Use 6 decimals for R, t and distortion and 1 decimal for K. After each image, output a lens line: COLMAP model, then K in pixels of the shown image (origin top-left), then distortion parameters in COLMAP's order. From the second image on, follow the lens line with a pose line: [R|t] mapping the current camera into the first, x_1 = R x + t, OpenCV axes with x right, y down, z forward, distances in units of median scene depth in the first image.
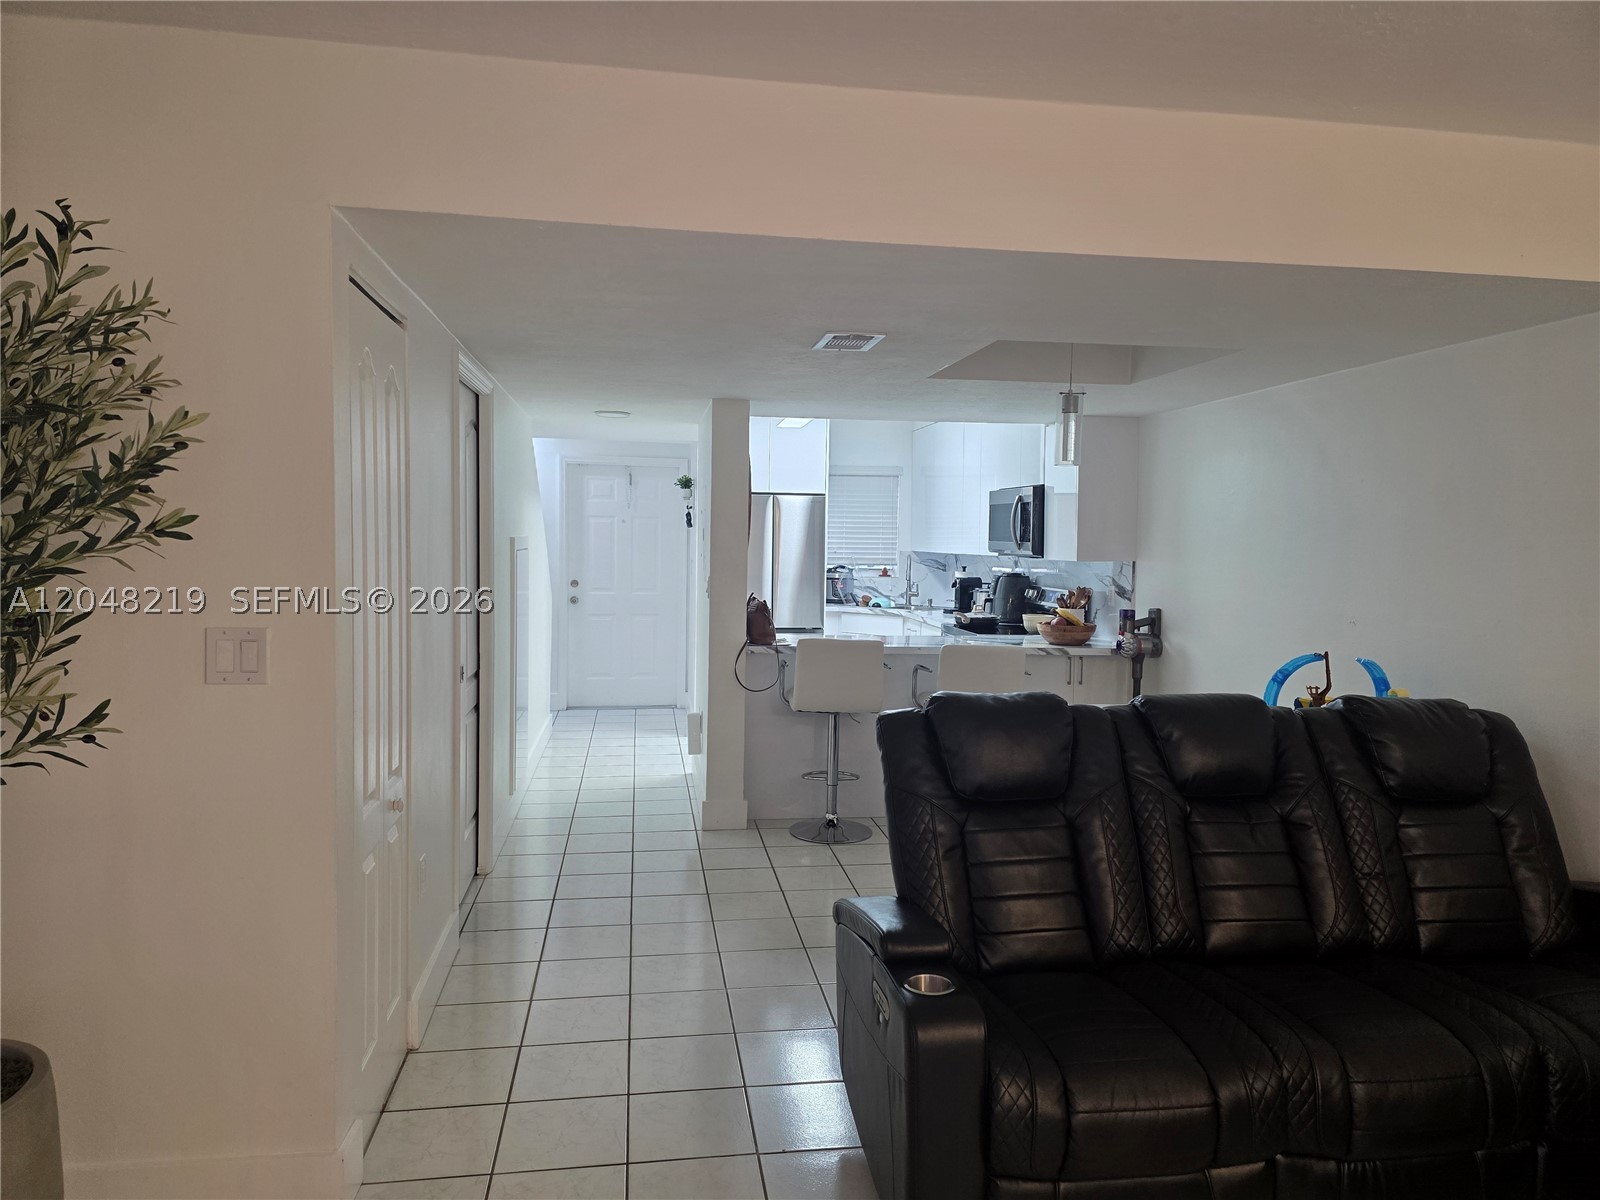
lens RADIAL K [[1075.5, 0, 802.2], [0, 1075.5, 598.4], [0, 0, 1]] dist [0.080320, -0.080630]
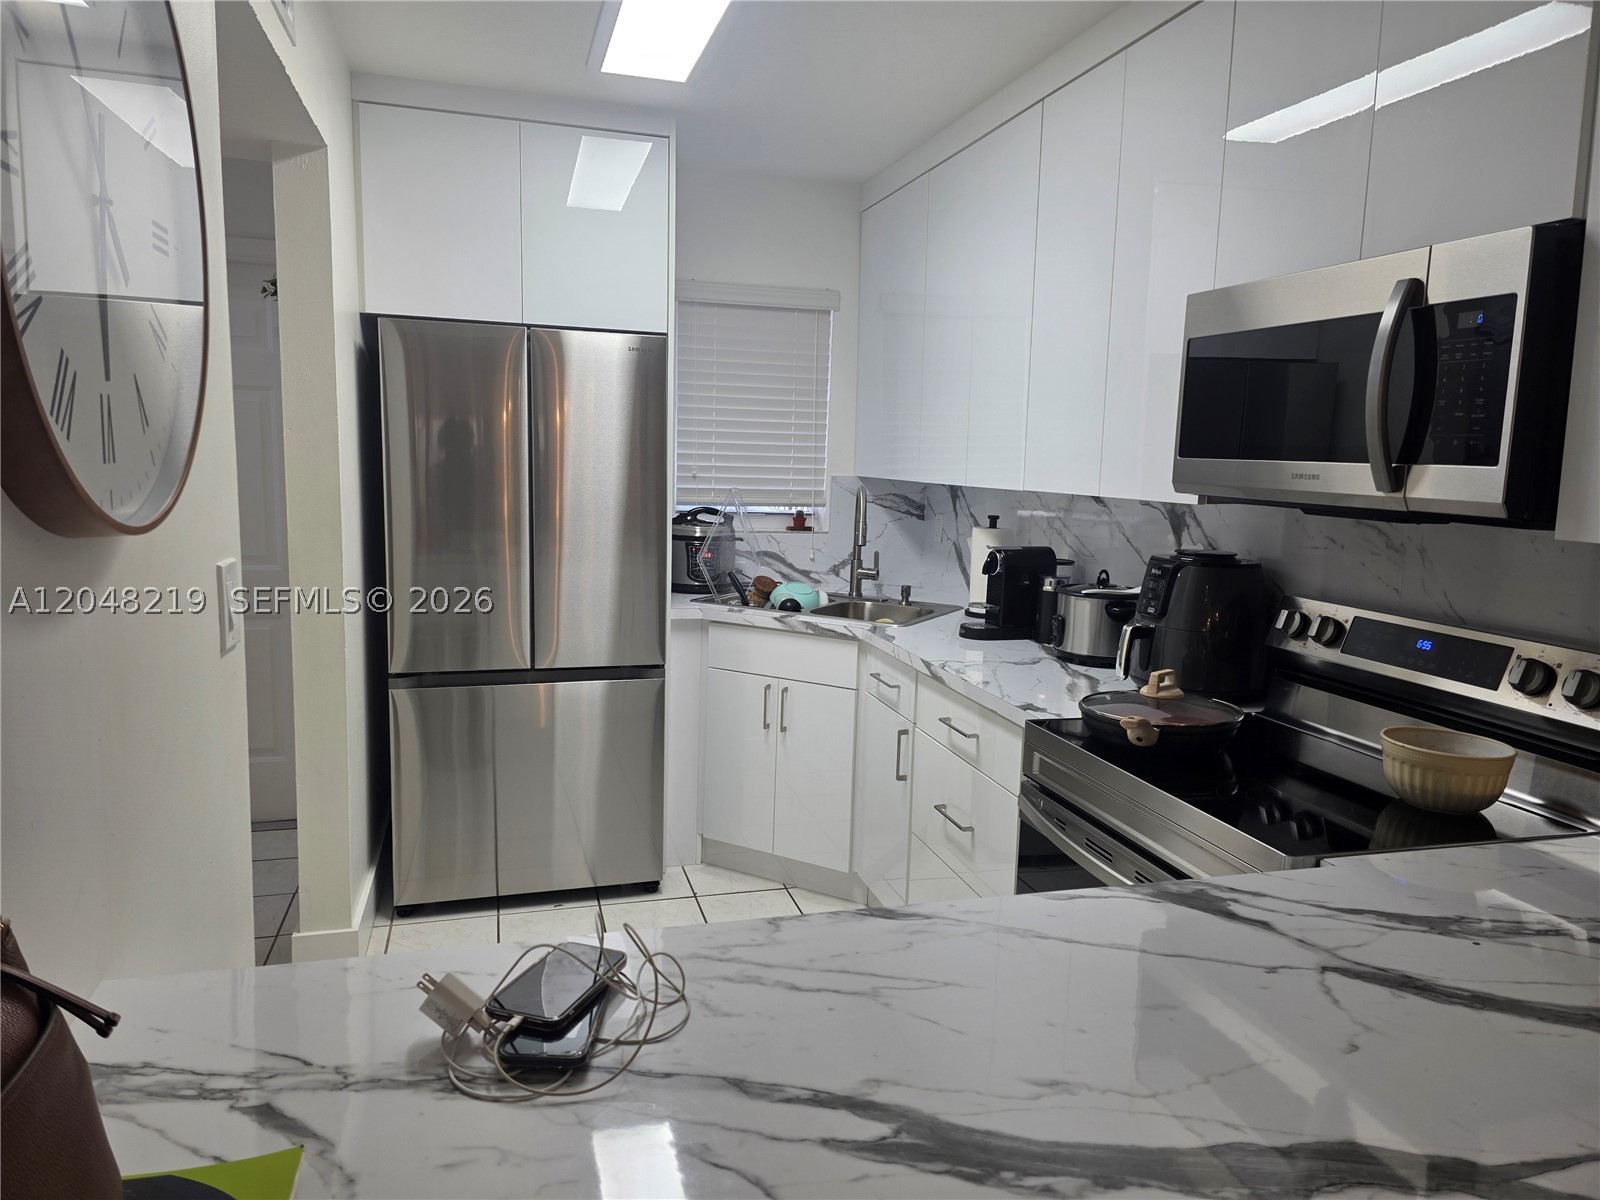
lens RADIAL K [[1075.5, 0, 805.3], [0, 1075.5, 603.2], [0, 0, 1]] dist [0.080320, -0.080630]
pose [[0.991618, -0.003672, 0.129151, 0.041319], [-0.007323, 0.996392, 0.084549, -0.063609], [-0.128996, -0.084786, 0.988014, 1.195374]]
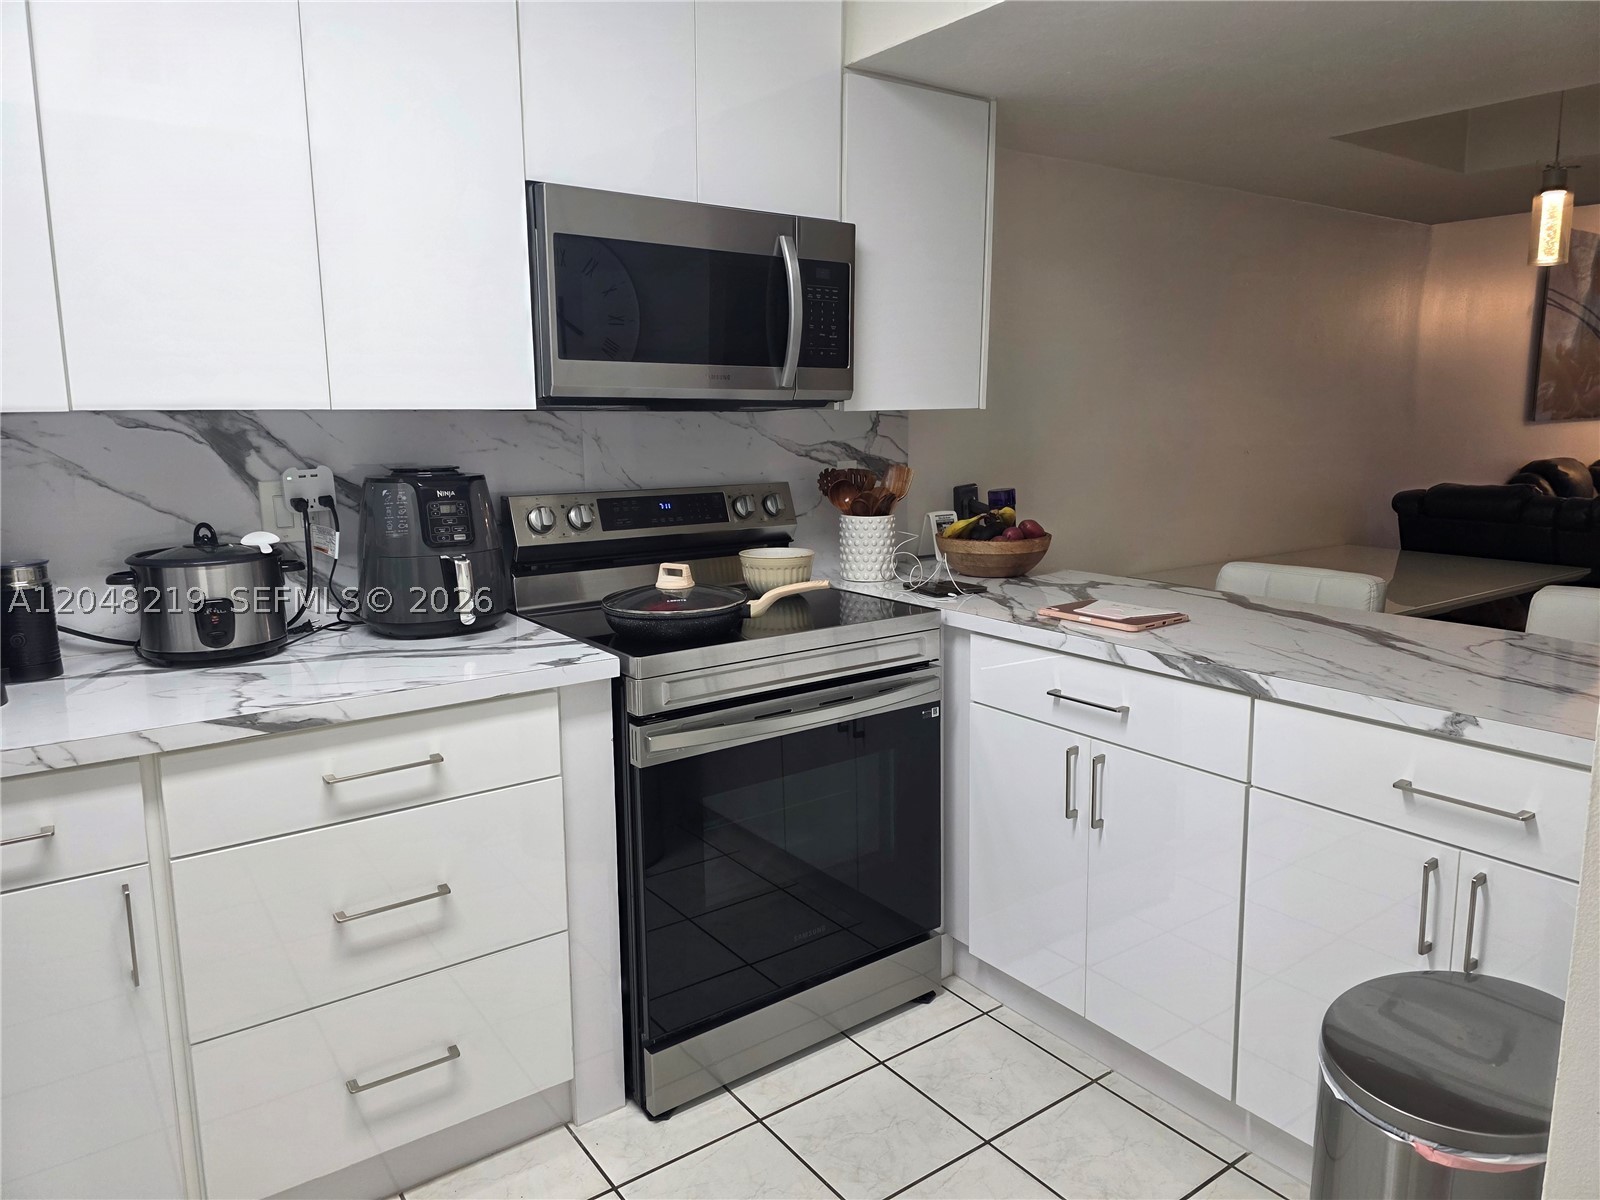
lens RADIAL K [[1075.5, 0, 822.5], [0, 1075.5, 590.1], [0, 0, 1]] dist [0.080320, -0.080630]
pose [[-0.473991, -0.159899, 0.865890, -0.225336], [0.047367, 0.977319, 0.206405, -0.084439], [-0.879255, 0.138849, -0.455666, 1.850615]]
